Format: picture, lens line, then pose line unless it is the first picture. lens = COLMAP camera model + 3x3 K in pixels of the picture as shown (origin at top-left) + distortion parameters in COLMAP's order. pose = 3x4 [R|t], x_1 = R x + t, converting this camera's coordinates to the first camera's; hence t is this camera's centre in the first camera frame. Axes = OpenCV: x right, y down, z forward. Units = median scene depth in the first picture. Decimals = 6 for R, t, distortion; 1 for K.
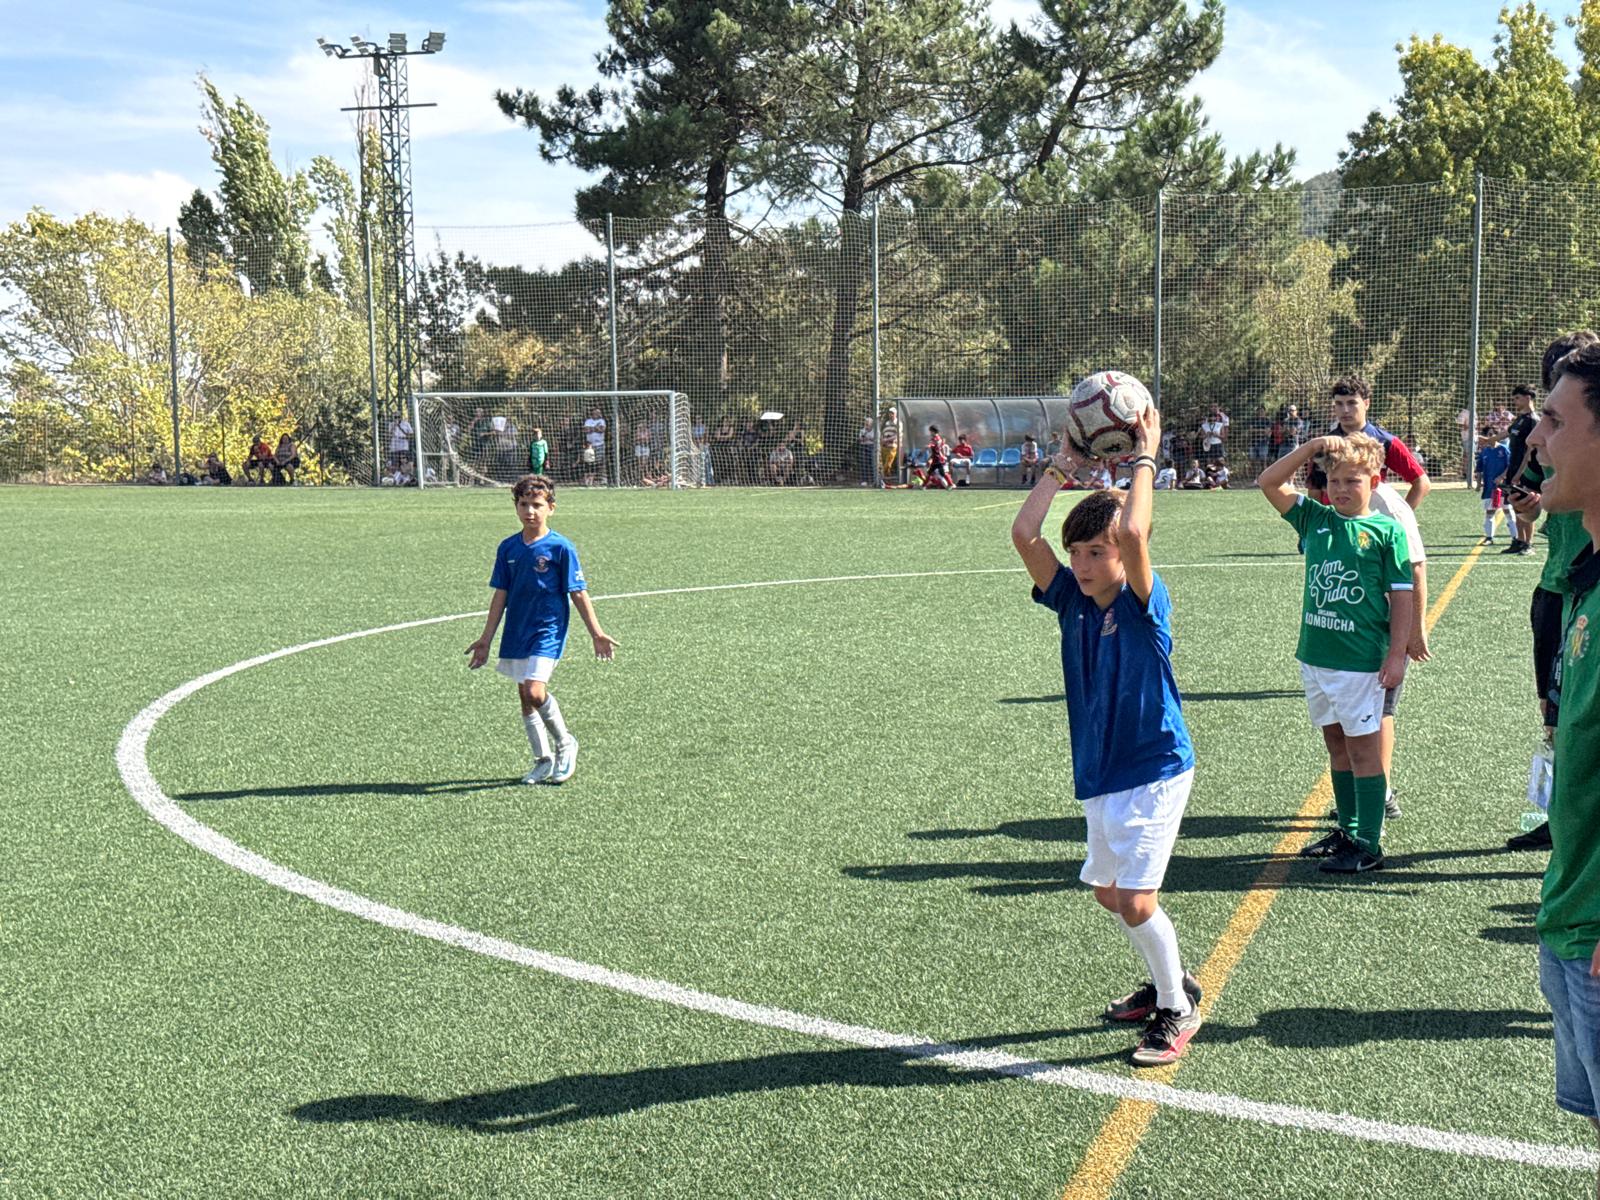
lens RADIAL K [[5326.7, 0, 800.0], [0, 5326.7, 600.0], [0, 0, 1]] dist [0.128384, -2.441806]
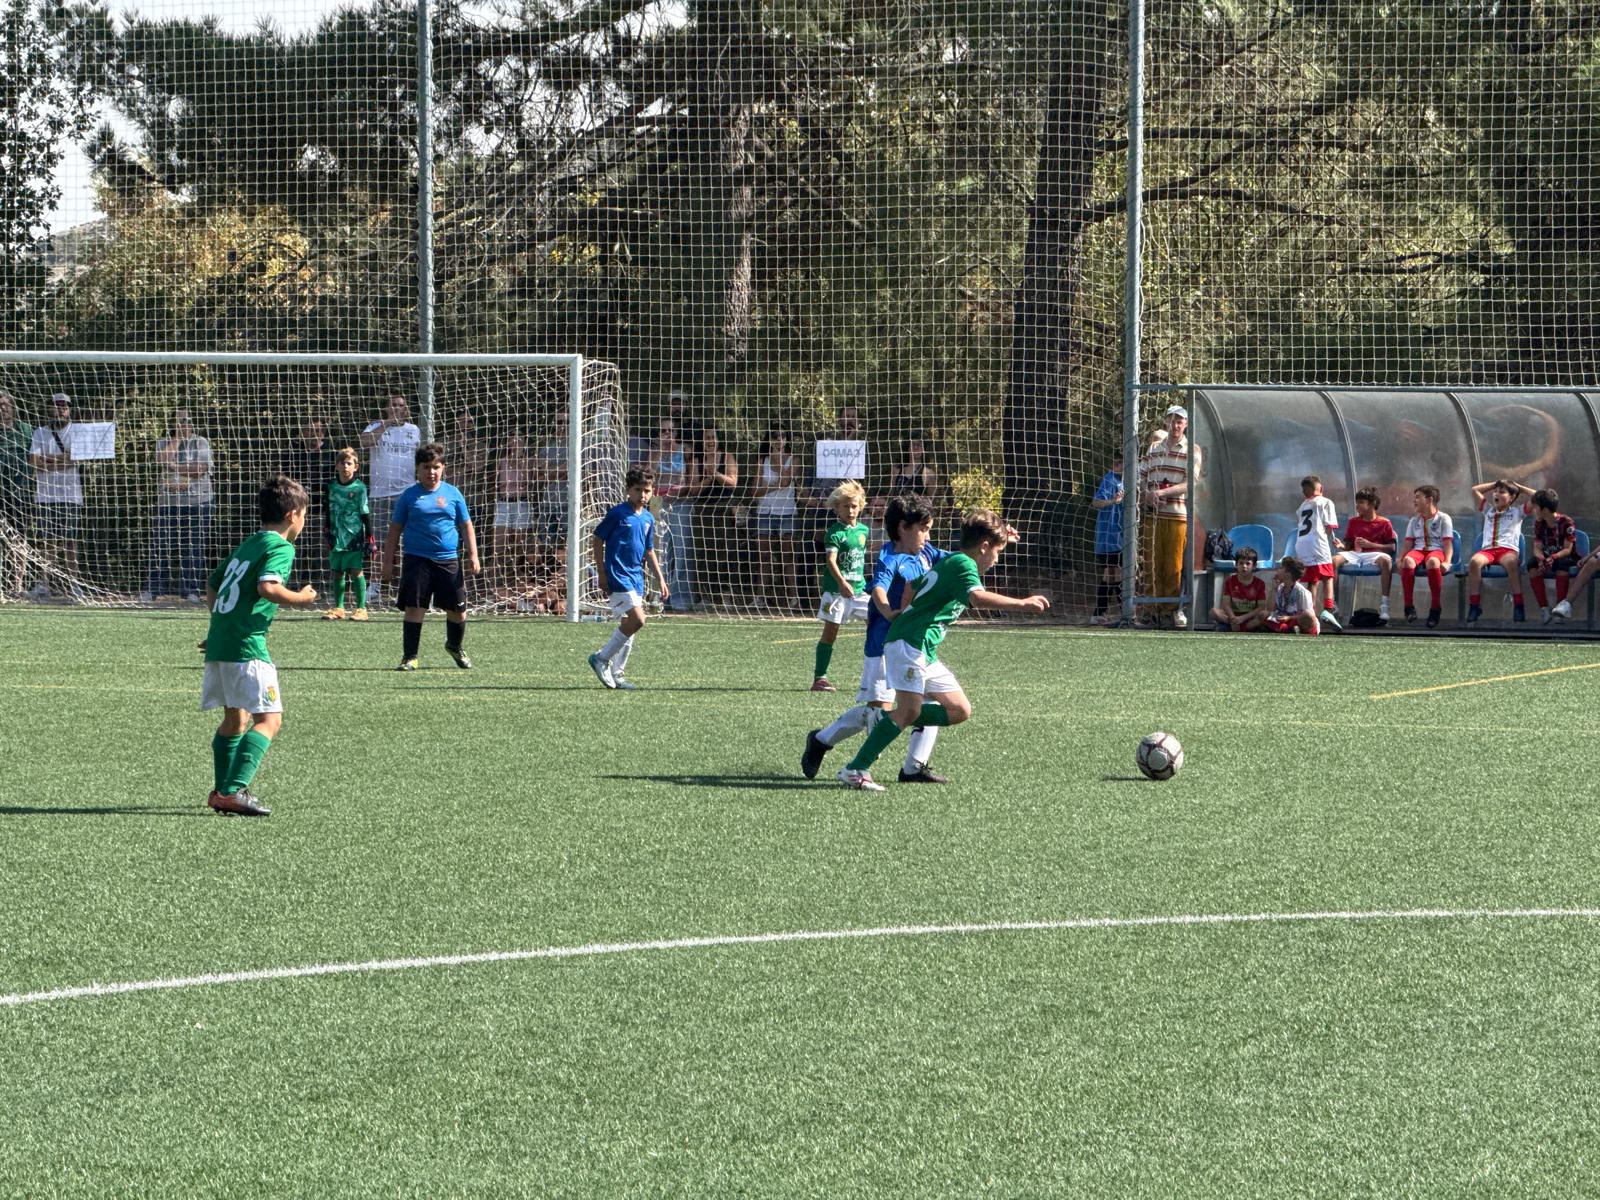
lens RADIAL K [[5326.7, 0, 800.0], [0, 5326.7, 600.0], [0, 0, 1]] dist [0.128384, -2.441806]
pose [[0.983174, 0.026090, -0.180797, 0.058999], [-0.023995, 0.999617, 0.013762, -0.027427], [0.181087, -0.009193, 0.983424, 0.631536]]
